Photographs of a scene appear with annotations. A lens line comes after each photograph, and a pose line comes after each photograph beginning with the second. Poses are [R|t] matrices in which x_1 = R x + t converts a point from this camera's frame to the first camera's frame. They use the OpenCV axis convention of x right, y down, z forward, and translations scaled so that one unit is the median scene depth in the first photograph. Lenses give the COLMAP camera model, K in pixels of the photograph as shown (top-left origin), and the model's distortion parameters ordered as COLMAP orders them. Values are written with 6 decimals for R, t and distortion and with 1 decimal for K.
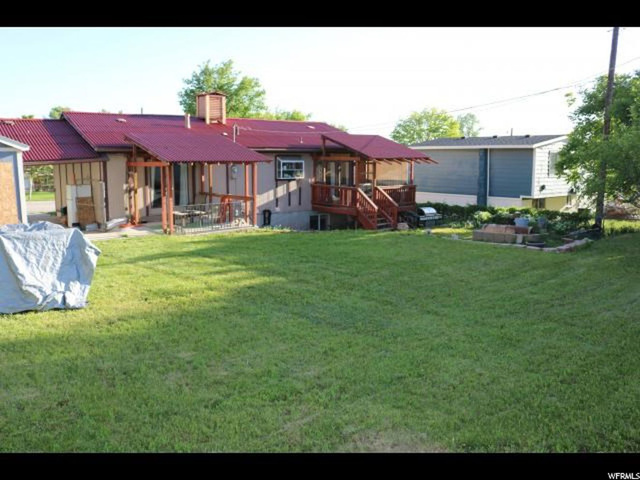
lens RADIAL K [[536.5, 0, 316.3], [0, 536.5, 241.6], [0, 0, 1]] dist [-0.124950, 0.063269]
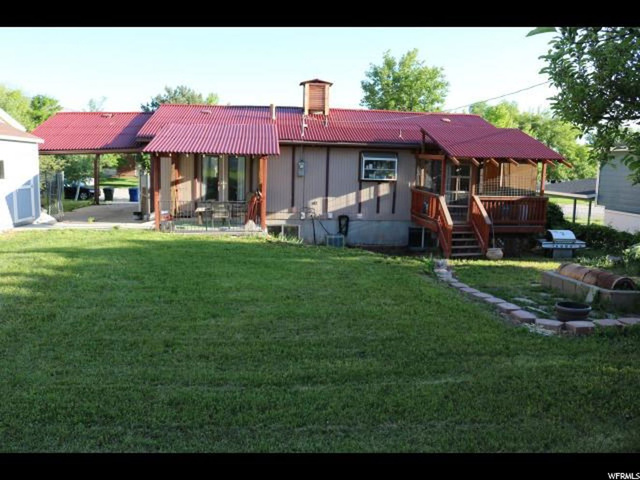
lens RADIAL K [[536.5, 0, 321.0], [0, 536.5, 238.4], [0, 0, 1]] dist [-0.124950, 0.063269]
pose [[0.845939, 0.098711, -0.524064, 0.317948], [-0.105453, 0.994278, 0.017059, -0.033476], [0.522749, 0.040833, 0.851508, 0.259115]]
